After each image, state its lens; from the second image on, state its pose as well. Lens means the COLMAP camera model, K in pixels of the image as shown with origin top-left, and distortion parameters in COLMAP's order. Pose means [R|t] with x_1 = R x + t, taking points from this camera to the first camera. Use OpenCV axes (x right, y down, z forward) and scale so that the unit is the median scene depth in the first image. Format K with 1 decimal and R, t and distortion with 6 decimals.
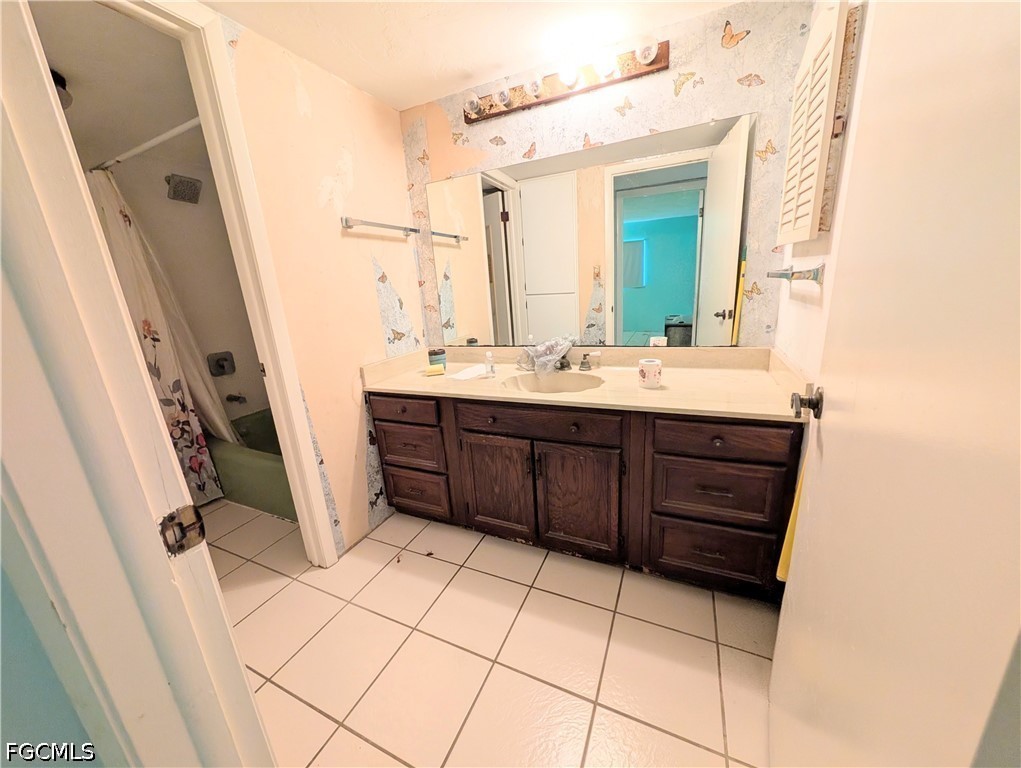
lens RADIAL K [[368.7, 0, 509.7], [0, 368.7, 383.5], [0, 0, 1]] dist [-0.002560, 0.000536]
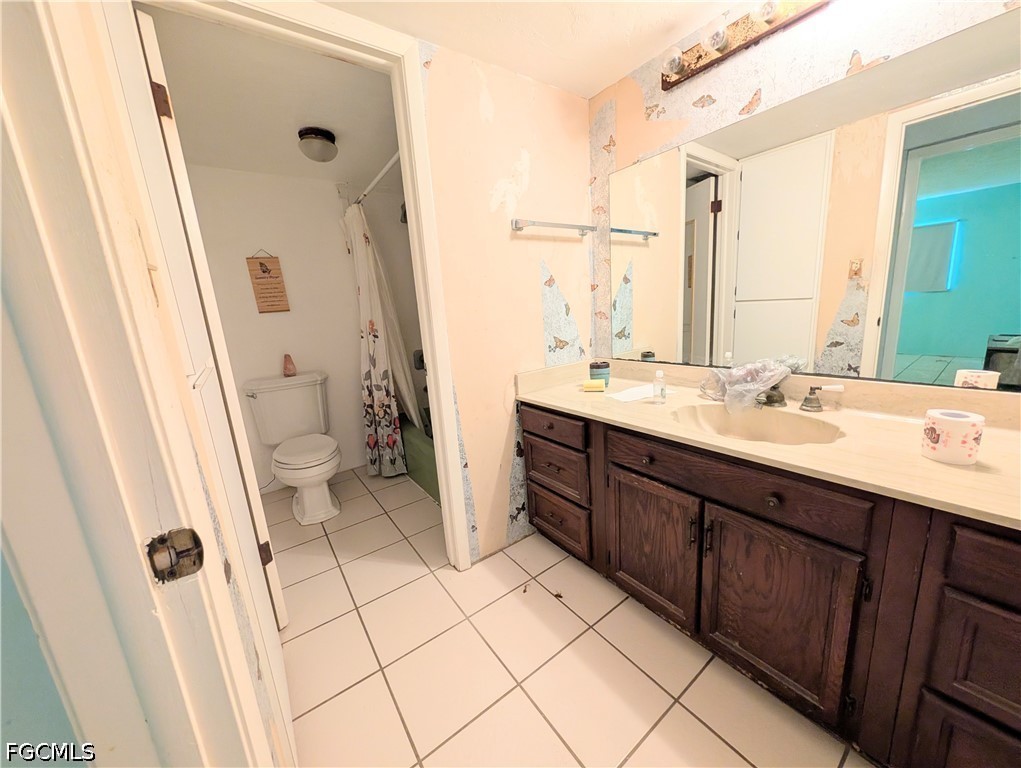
lens RADIAL K [[368.7, 0, 510.7], [0, 368.7, 382.8], [0, 0, 1]] dist [-0.002560, 0.000536]
pose [[0.869686, 0.106294, -0.482025, 0.048060], [-0.117130, 0.993087, 0.007661, -0.028414], [0.479507, 0.049797, 0.876124, 0.151366]]
